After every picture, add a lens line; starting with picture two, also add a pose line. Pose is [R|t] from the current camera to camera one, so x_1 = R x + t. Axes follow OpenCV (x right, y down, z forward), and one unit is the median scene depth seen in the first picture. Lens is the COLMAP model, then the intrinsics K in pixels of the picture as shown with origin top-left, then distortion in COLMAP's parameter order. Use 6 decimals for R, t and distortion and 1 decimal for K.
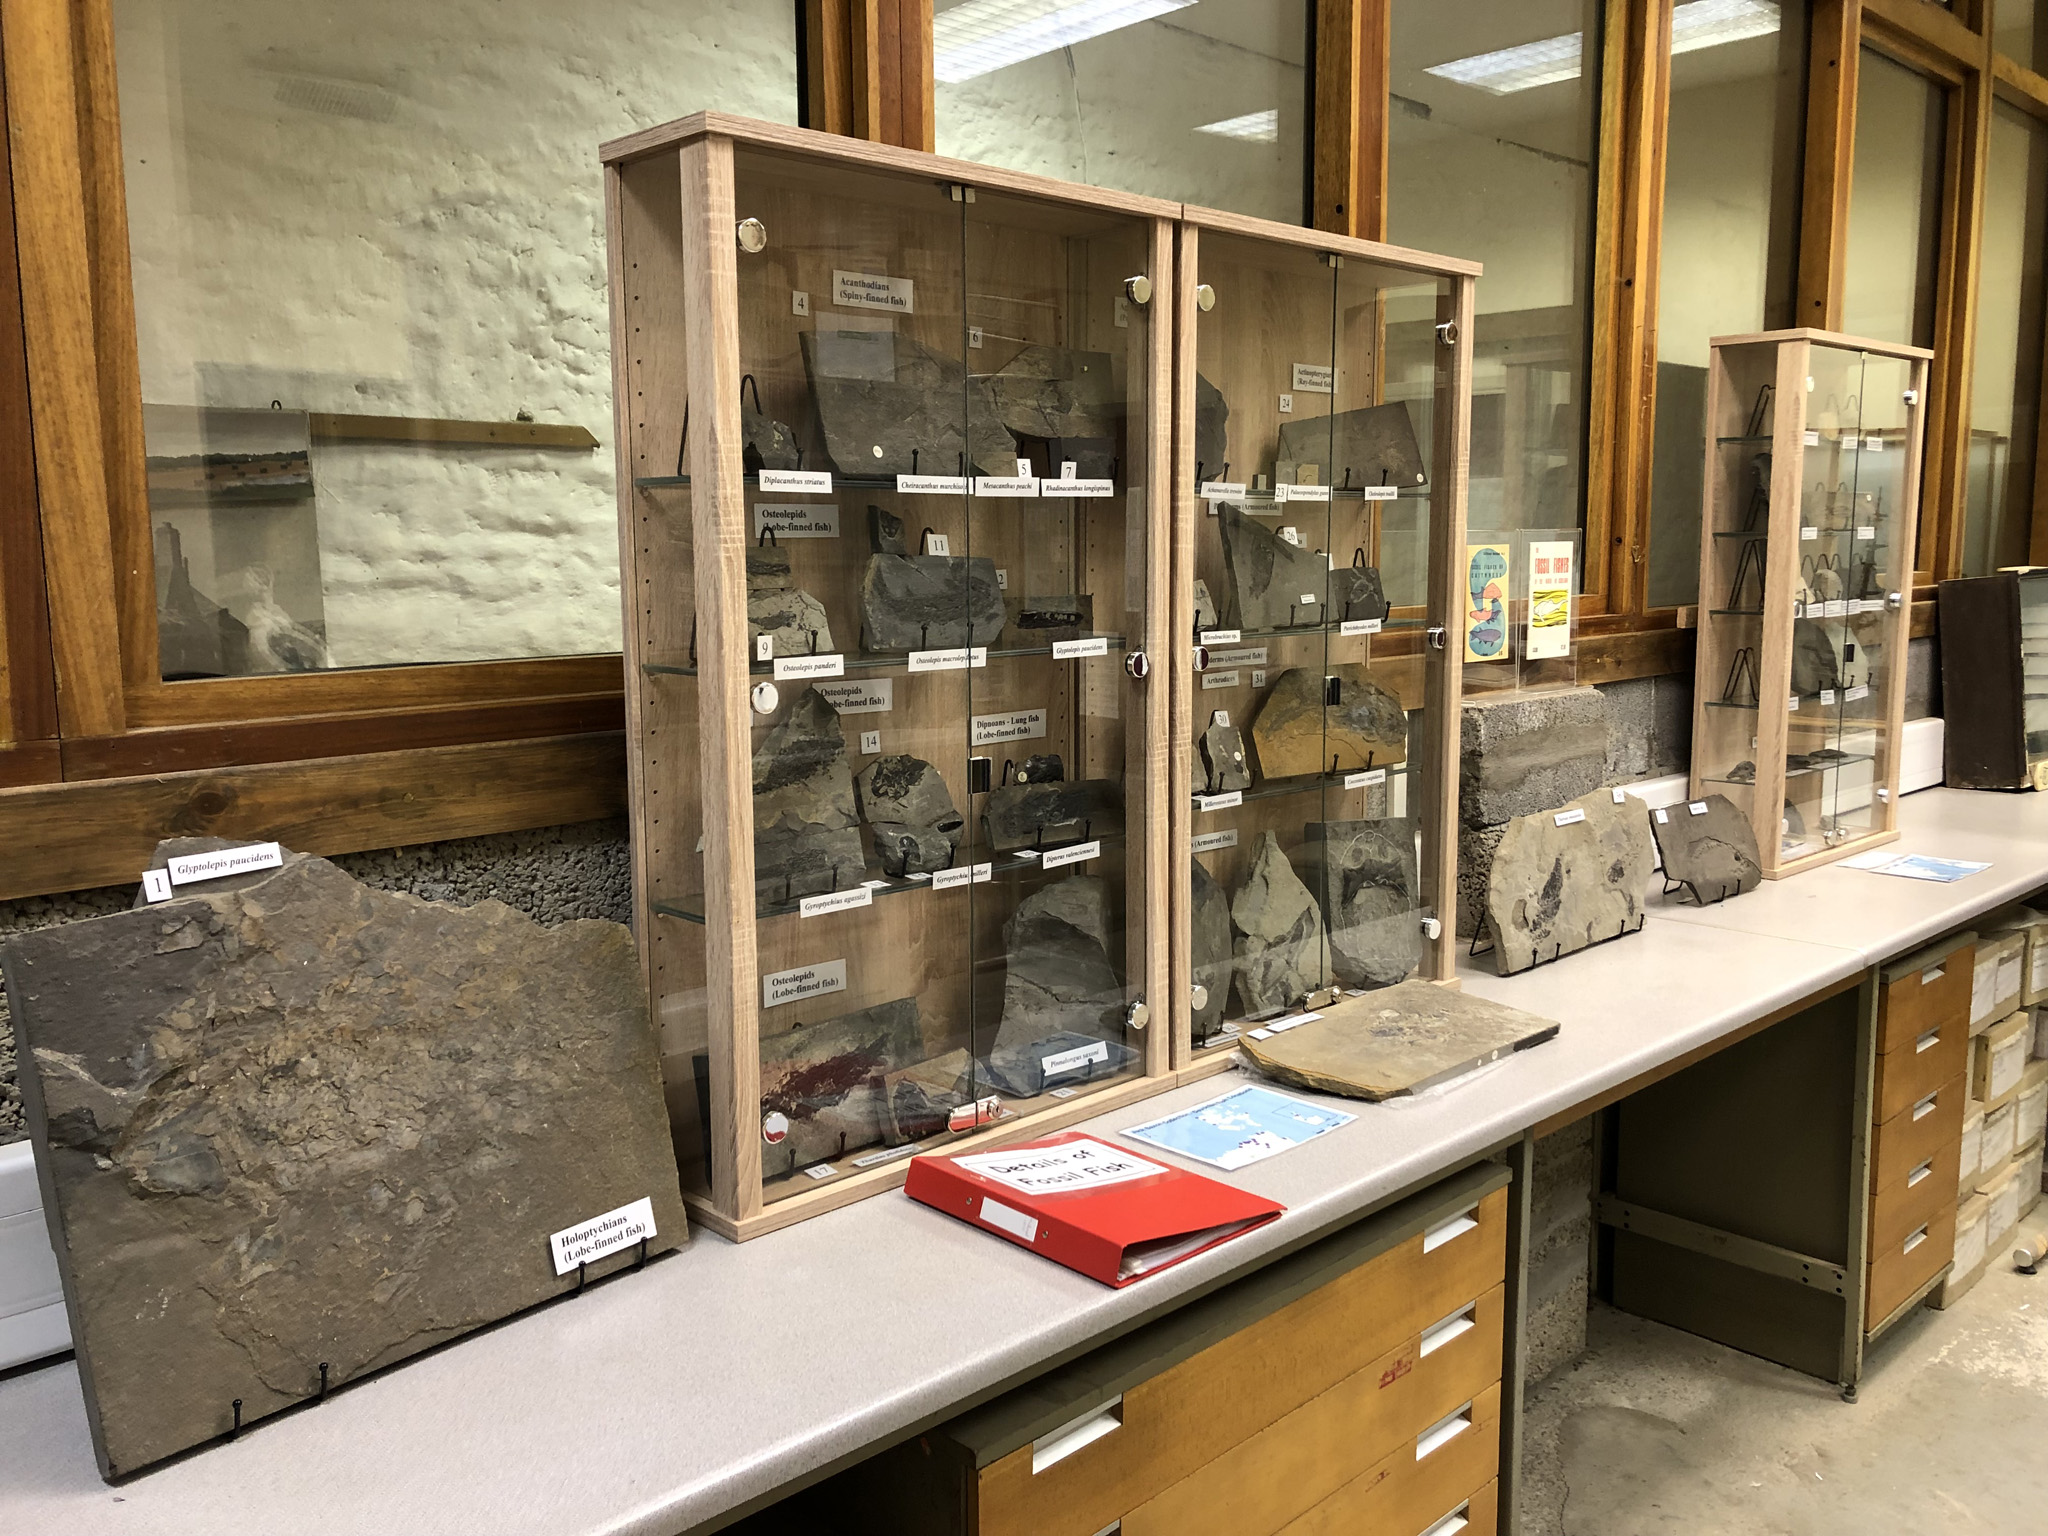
lens RADIAL K [[1676.0, 0, 1029.0], [0, 1676.0, 776.1], [0, 0, 1]] dist [0.051721, -0.032770]
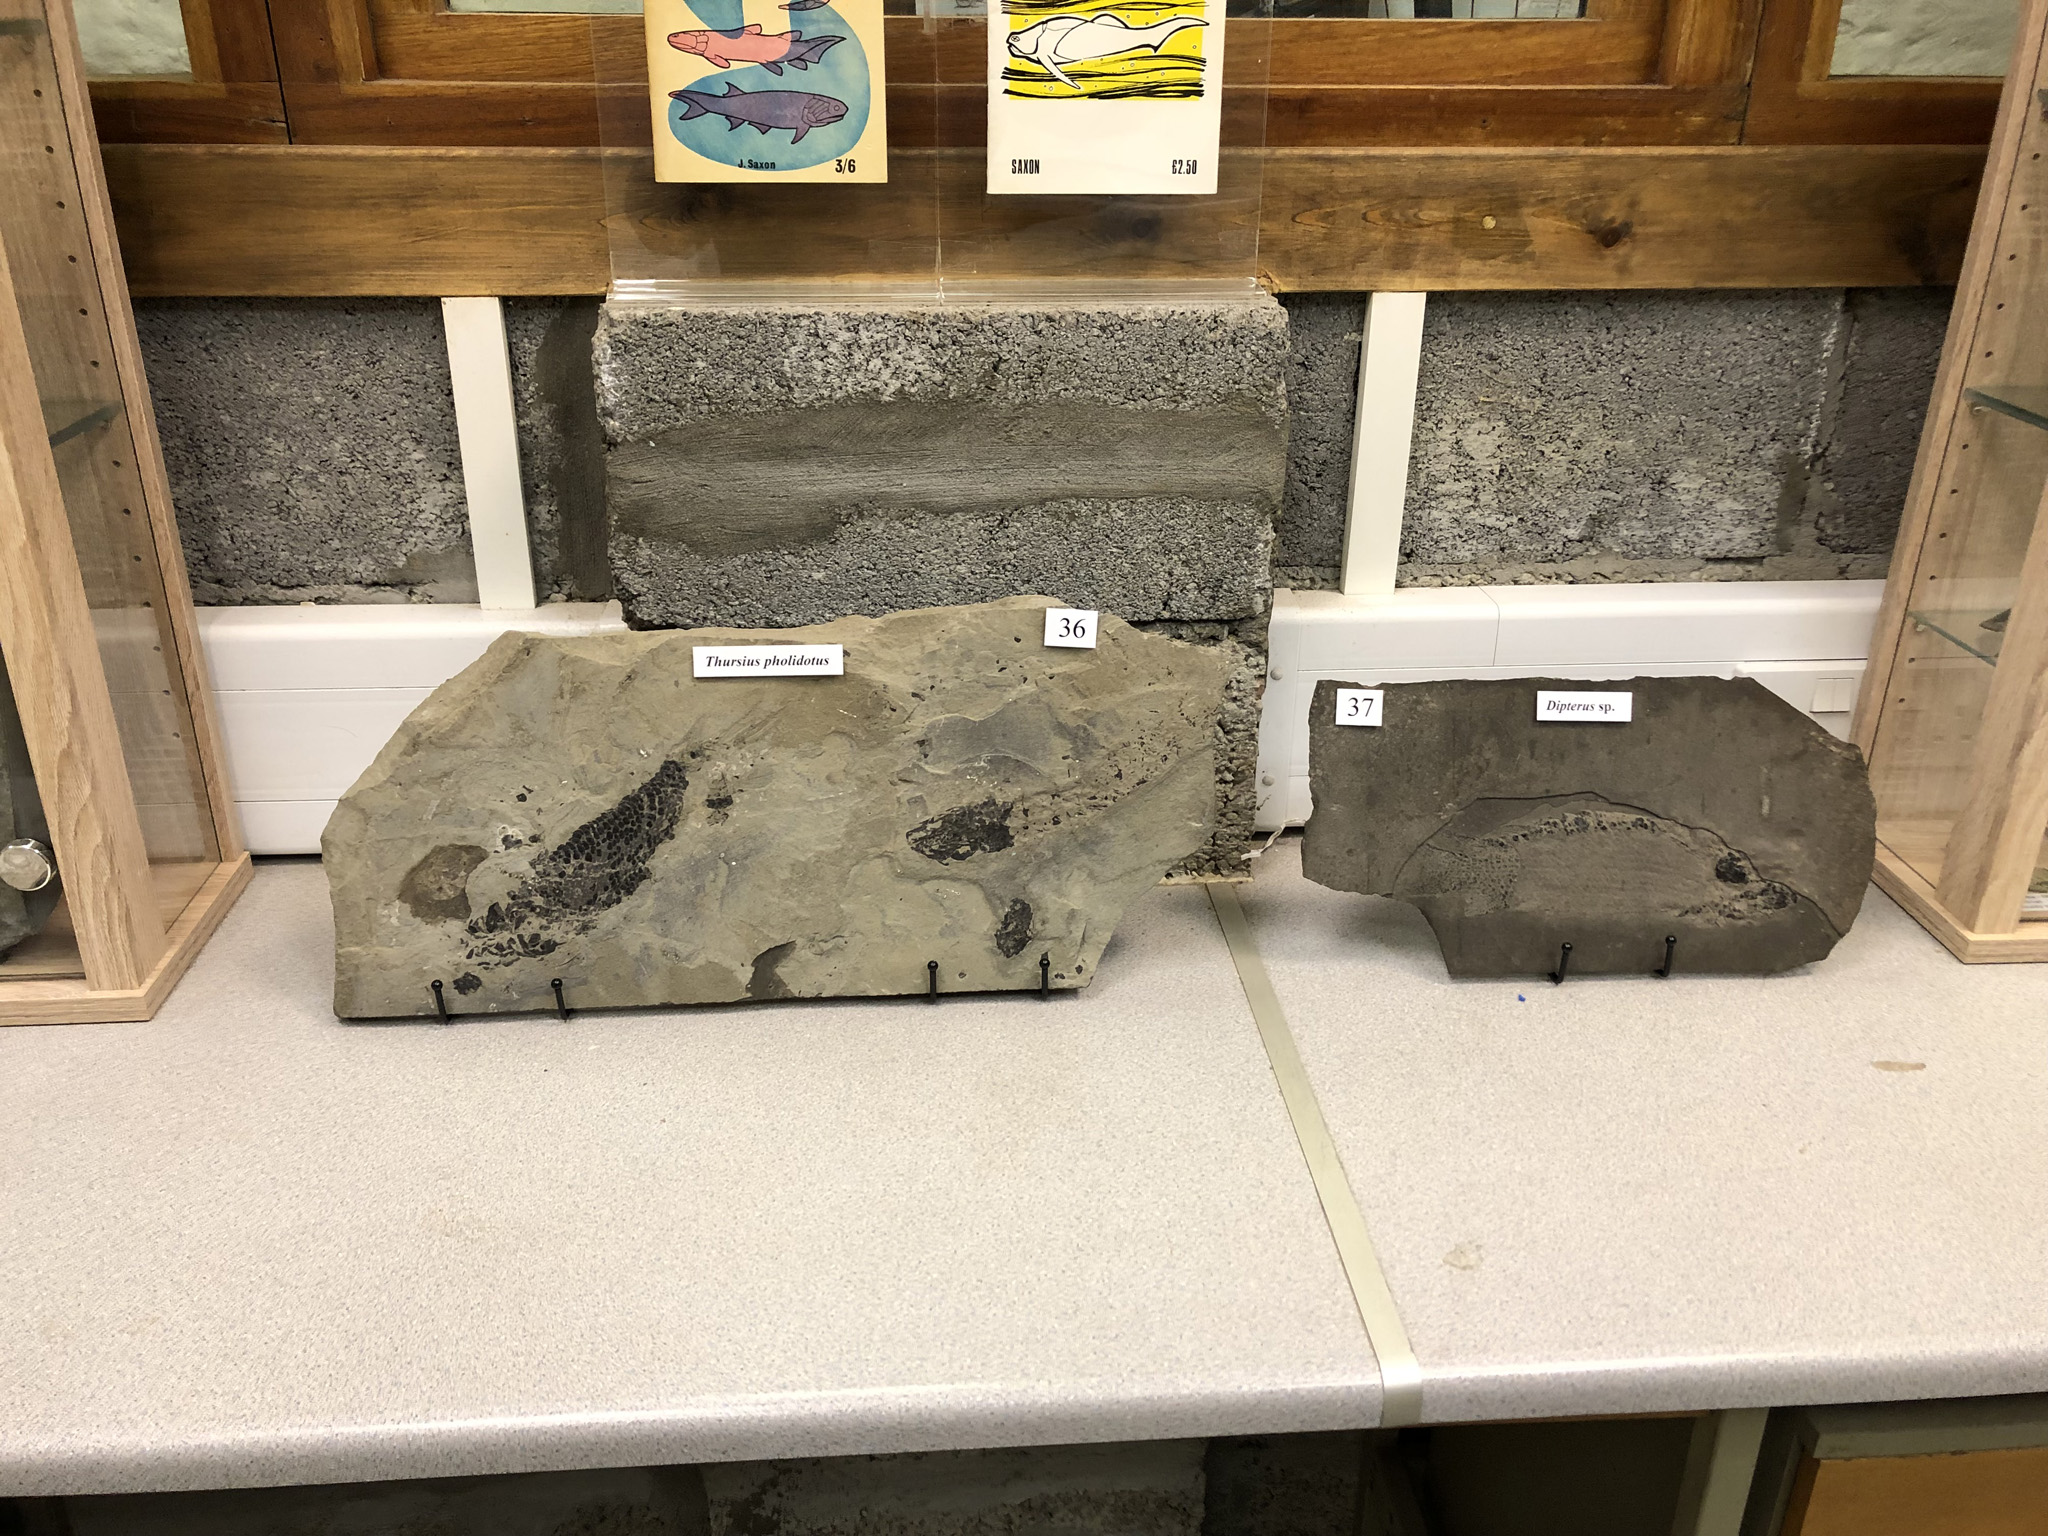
lens RADIAL K [[1676.0, 0, 1026.7], [0, 1676.0, 746.7], [0, 0, 1]] dist [0.051721, -0.032770]
pose [[0.763926, 0.274106, -0.584195, 0.816877], [-0.102477, 0.945344, 0.309553, -0.105384], [0.637115, -0.176608, 0.750262, 1.081186]]
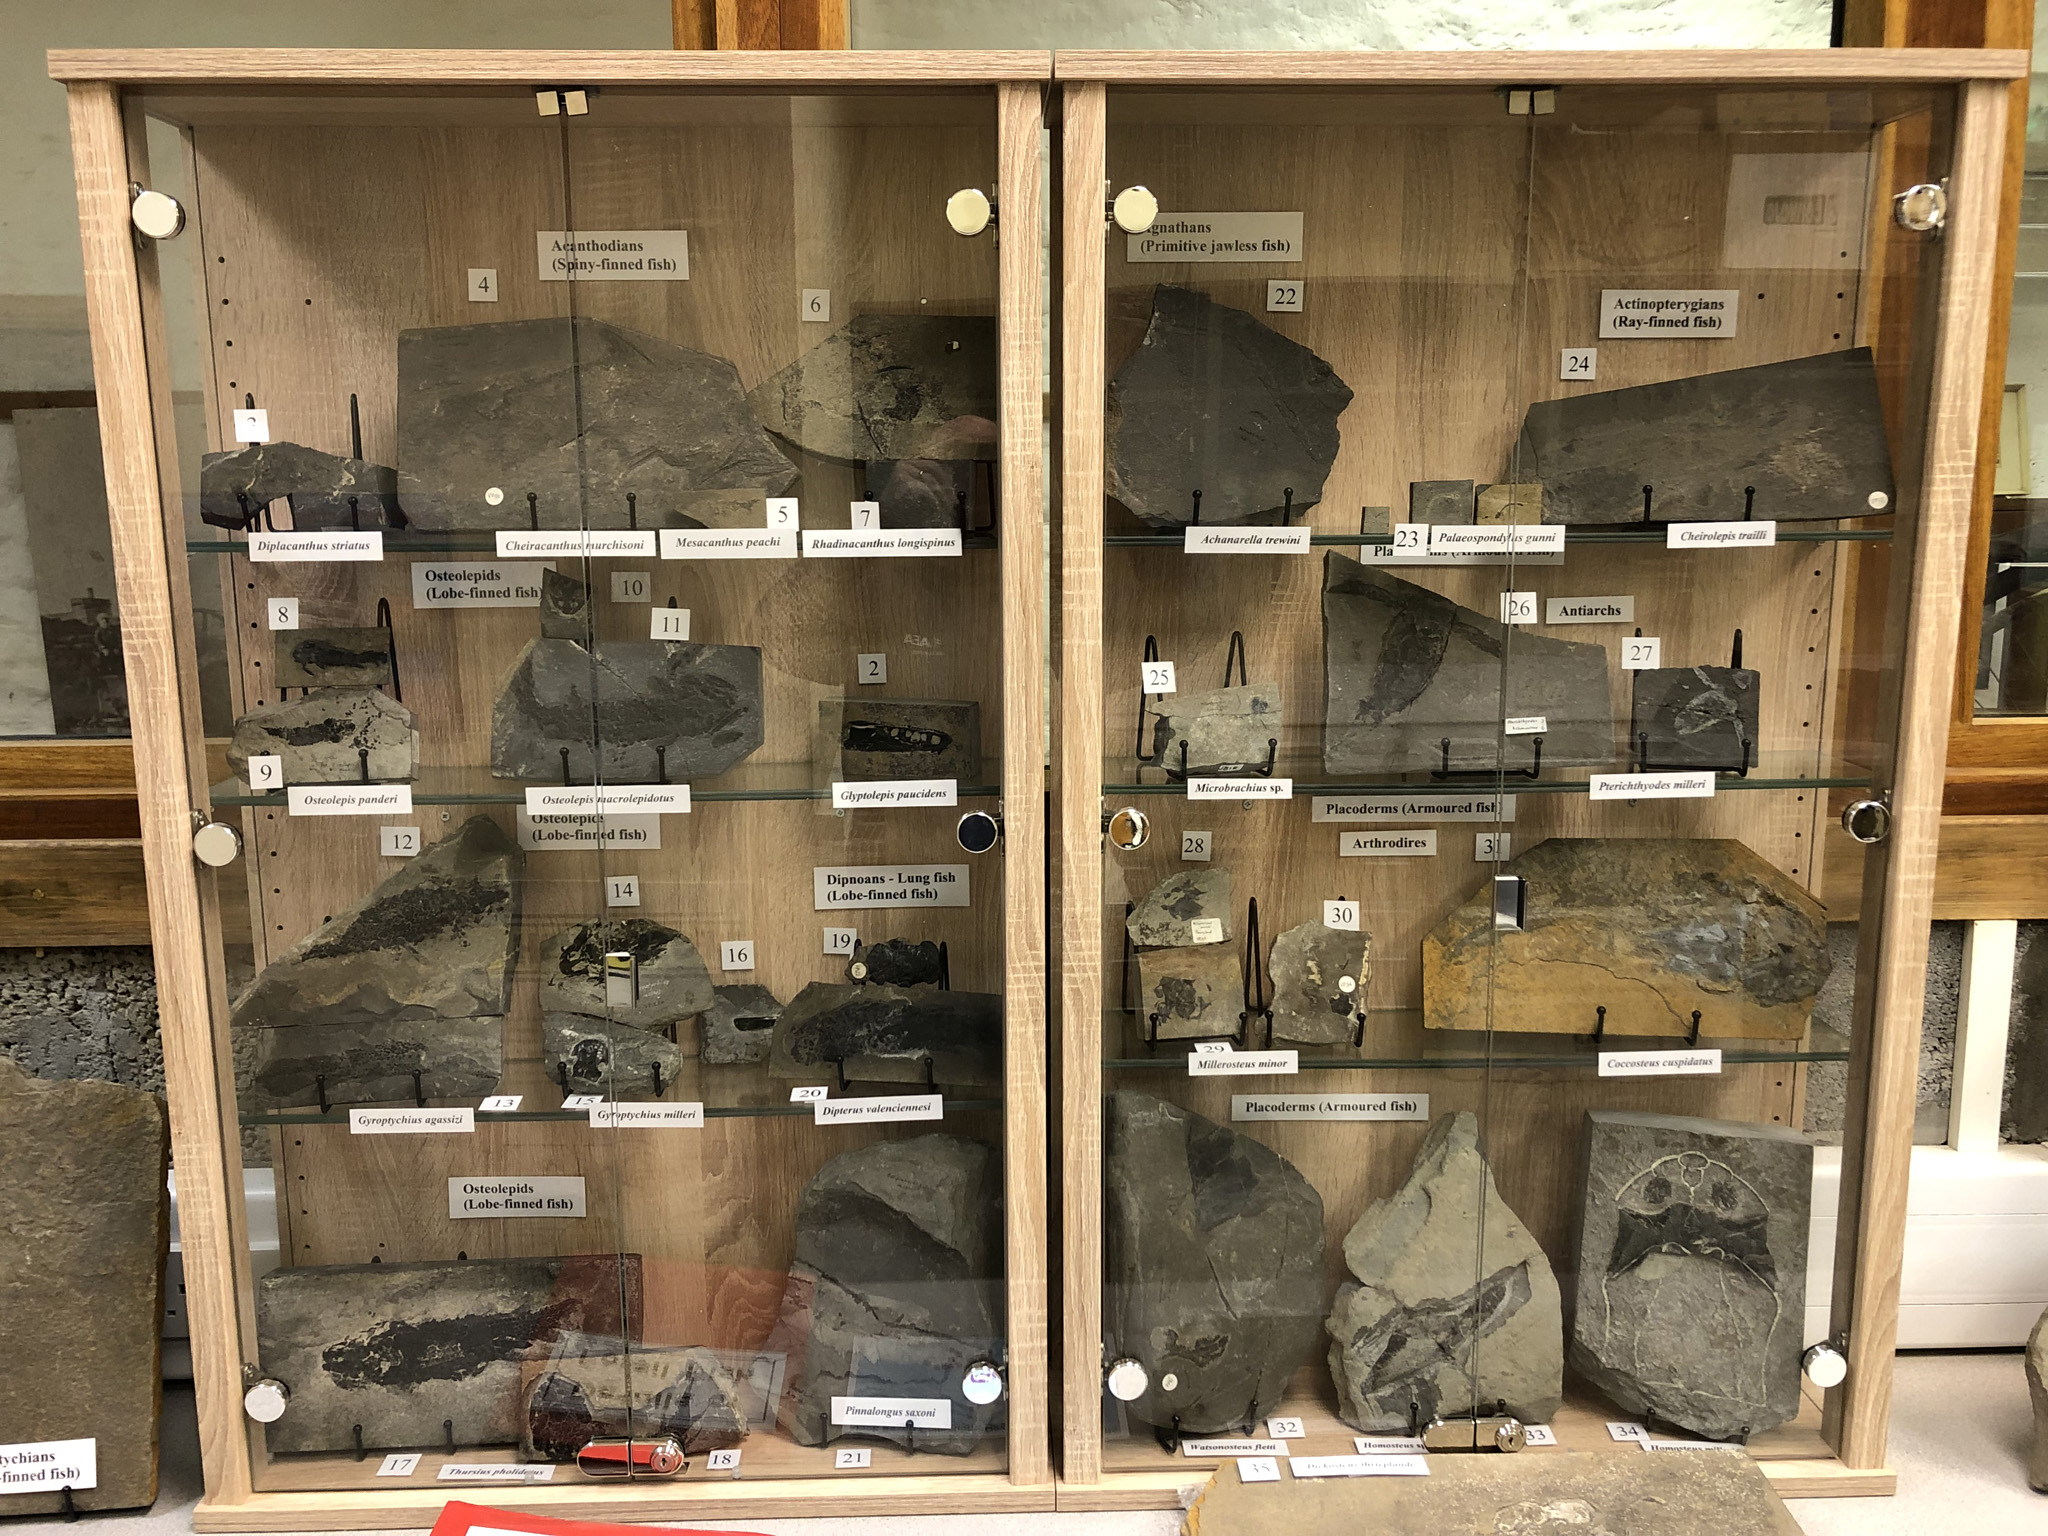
lens RADIAL K [[1703.4, 0, 1025.1], [0, 1703.4, 756.7], [0, 0, 1]] dist [0.033938, -0.048938]
pose [[0.738087, 0.121874, -0.663607, 0.489297], [-0.094377, 0.992530, 0.077312, -0.144252], [0.668072, 0.005566, 0.744075, 0.555199]]
